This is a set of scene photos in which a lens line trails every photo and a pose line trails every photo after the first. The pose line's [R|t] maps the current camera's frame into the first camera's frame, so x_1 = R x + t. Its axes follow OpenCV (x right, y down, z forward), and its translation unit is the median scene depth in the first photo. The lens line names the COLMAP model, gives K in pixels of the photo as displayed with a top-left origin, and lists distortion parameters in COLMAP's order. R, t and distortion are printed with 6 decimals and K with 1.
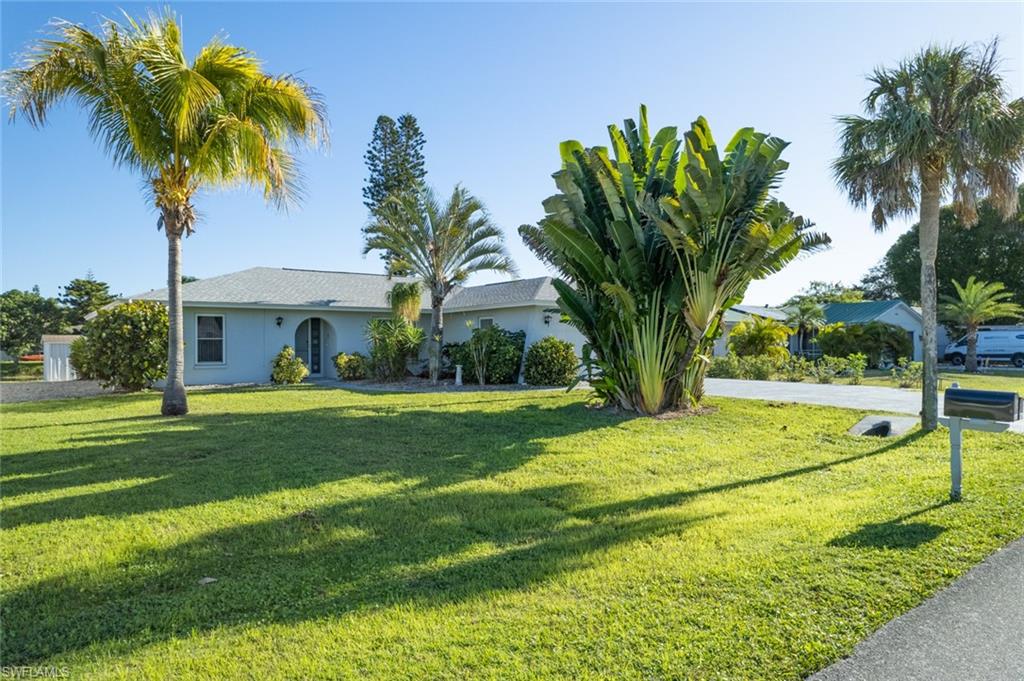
lens RADIAL K [[652.8, 0, 526.9], [0, 652.8, 341.9], [0, 0, 1]] dist [-0.064178, 0.070538]
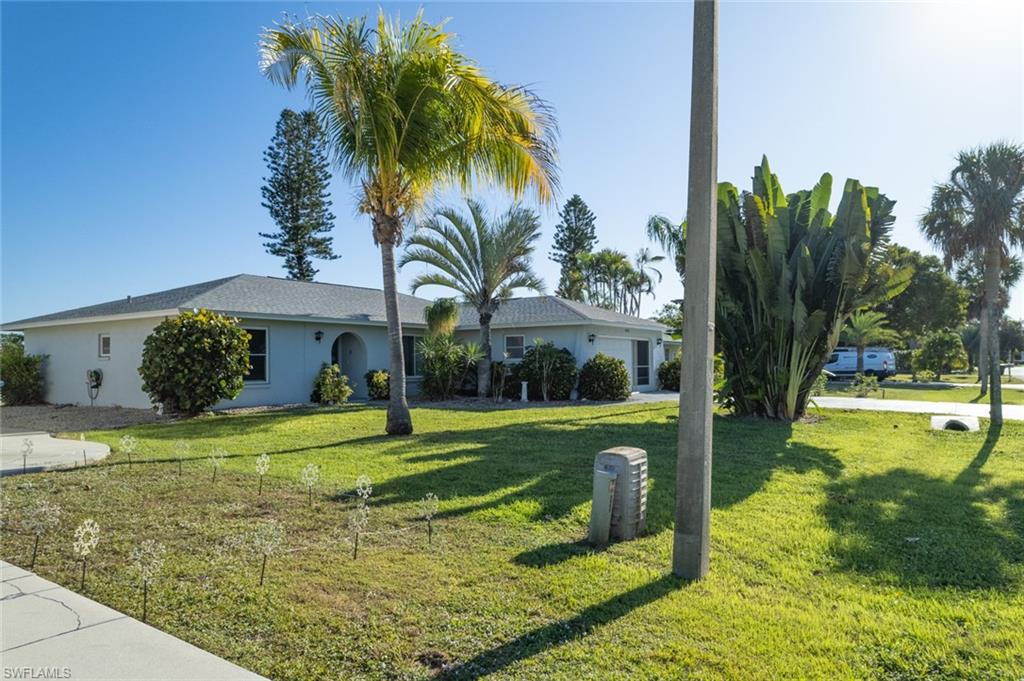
lens RADIAL K [[677.4, 0, 551.9], [0, 677.4, 360.0], [0, 0, 1]] dist [-0.041504, 0.000542]
pose [[0.946300, 0.001955, 0.323284, -0.397132], [-0.001584, 0.999998, -0.001411, 0.003055], [-0.323286, 0.000823, 0.946301, -0.009135]]
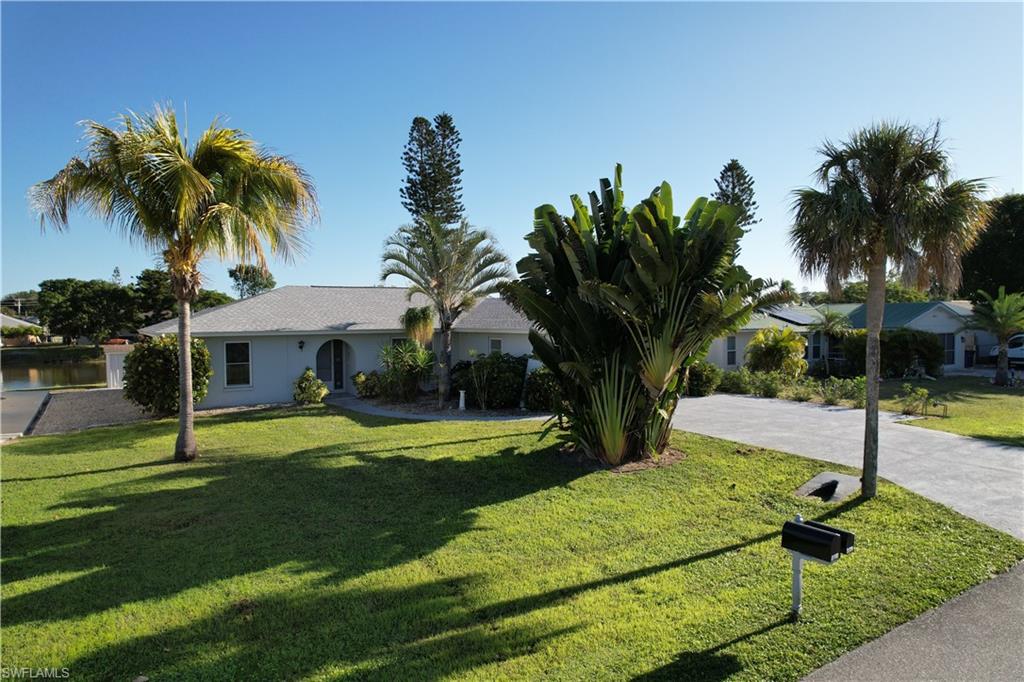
lens RADIAL K [[652.8, 0, 526.9], [0, 652.8, 342.4], [0, 0, 1]] dist [-0.064178, 0.070538]
pose [[0.996013, 0.004339, -0.089105, 0.092751], [-0.000510, 0.999077, 0.042944, -0.086910], [0.089209, -0.042728, 0.995096, -0.042372]]
